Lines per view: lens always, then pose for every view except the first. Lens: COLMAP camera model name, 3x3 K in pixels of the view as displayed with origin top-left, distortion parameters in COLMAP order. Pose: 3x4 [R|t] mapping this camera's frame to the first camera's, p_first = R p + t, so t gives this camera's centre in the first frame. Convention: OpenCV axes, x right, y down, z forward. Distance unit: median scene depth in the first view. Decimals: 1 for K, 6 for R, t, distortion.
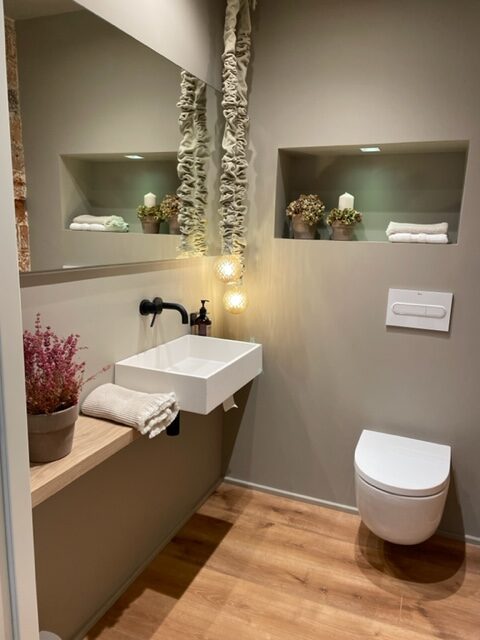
lens RADIAL K [[456.4, 0, 240.0], [0, 456.4, 320.0], [0, 0, 1]] dist [0.099143, -0.145455]
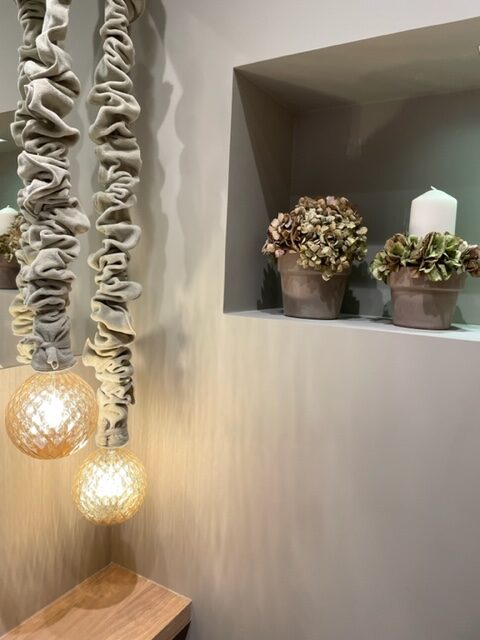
lens RADIAL K [[456.4, 0, 240.0], [0, 456.4, 320.0], [0, 0, 1]] dist [0.099143, -0.145455]
pose [[0.990354, 0.025717, -0.136156, 0.138728], [-0.037274, 0.995850, -0.083024, -0.145938], [0.133456, 0.087298, 0.987202, 0.652724]]
